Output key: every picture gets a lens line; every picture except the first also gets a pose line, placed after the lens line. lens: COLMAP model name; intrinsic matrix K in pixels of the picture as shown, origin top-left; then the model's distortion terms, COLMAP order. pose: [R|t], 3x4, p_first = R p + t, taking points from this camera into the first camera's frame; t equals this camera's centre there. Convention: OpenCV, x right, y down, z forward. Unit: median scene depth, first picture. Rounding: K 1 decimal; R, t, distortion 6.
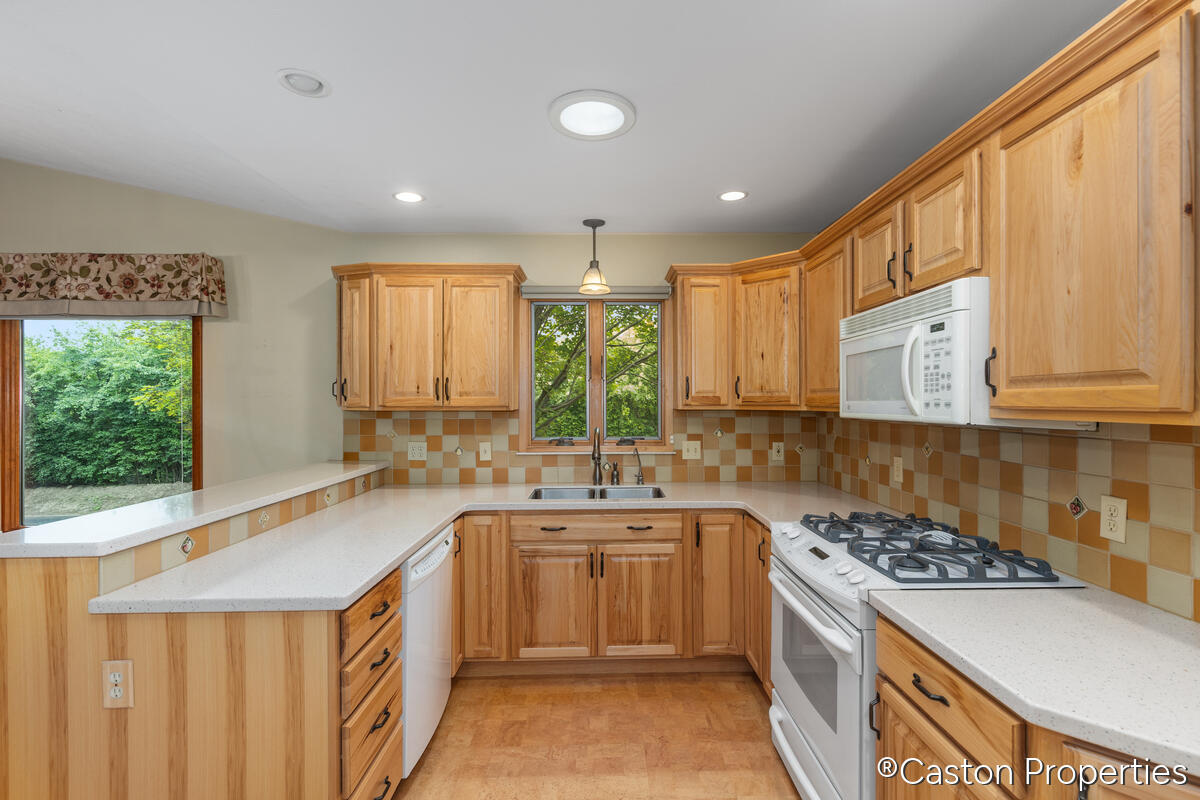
lens RADIAL K [[536.8, 0, 600.0], [0, 536.8, 400.0], [0, 0, 1]] dist [0.000562, 0.000037]
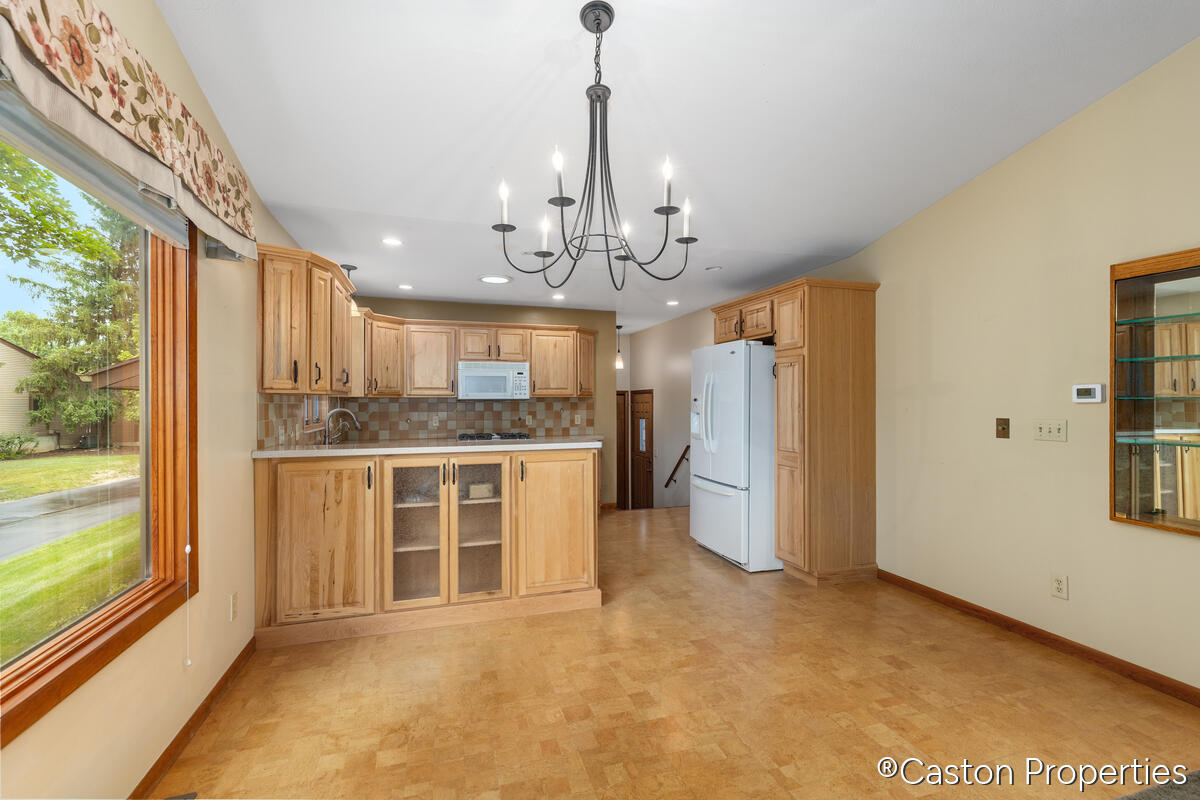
lens RADIAL K [[536.8, 0, 600.0], [0, 536.8, 400.0], [0, 0, 1]] dist [0.000562, 0.000037]
pose [[-0.271602, 0.003218, 0.962404, -2.906126], [0.003528, 0.999991, -0.002348, 0.057383], [-0.962403, 0.002758, -0.271611, 1.372832]]
